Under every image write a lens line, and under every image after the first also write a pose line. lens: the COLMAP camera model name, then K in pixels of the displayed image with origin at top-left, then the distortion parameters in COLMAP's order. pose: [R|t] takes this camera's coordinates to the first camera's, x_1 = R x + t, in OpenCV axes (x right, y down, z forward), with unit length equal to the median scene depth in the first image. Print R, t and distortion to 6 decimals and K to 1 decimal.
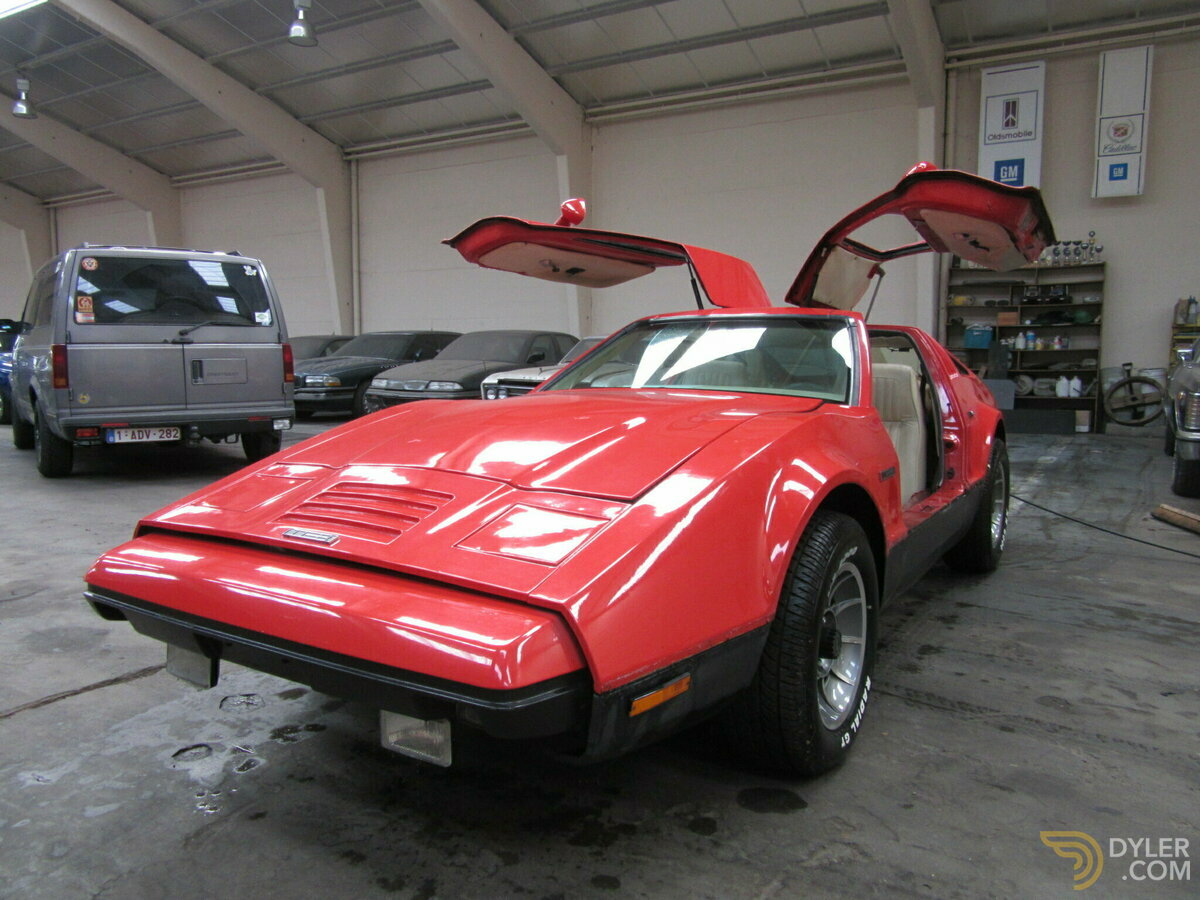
lens RADIAL K [[894.9, 0, 595.7], [0, 894.9, 447.1], [0, 0, 1]] dist [-0.038490, 0.023838]
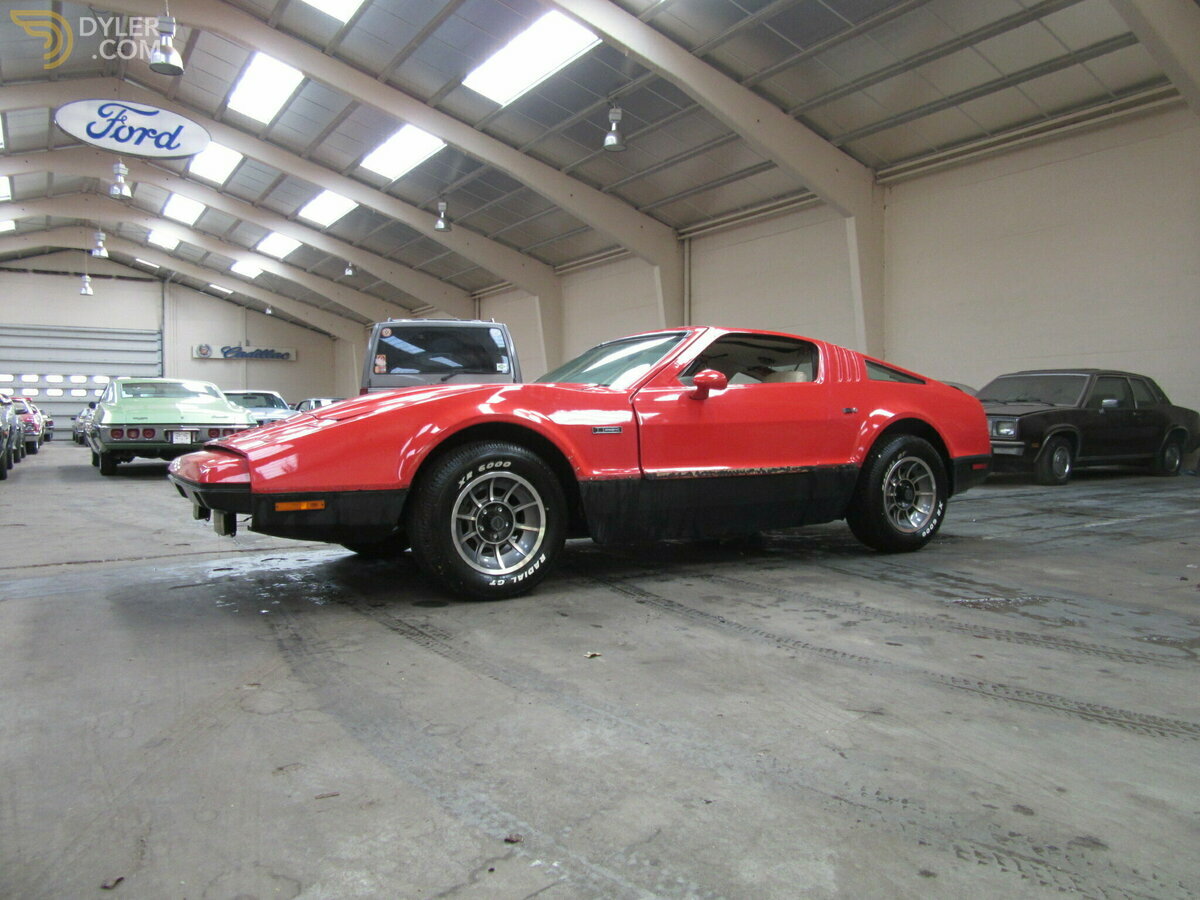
lens RADIAL K [[894.9, 0, 597.9], [0, 894.9, 442.2], [0, 0, 1]] dist [-0.038490, 0.023838]
pose [[0.895069, 0.003044, -0.445917, 0.367461], [-0.039363, 0.996613, -0.072208, 0.059109], [0.444187, 0.082184, 0.892157, -0.119536]]
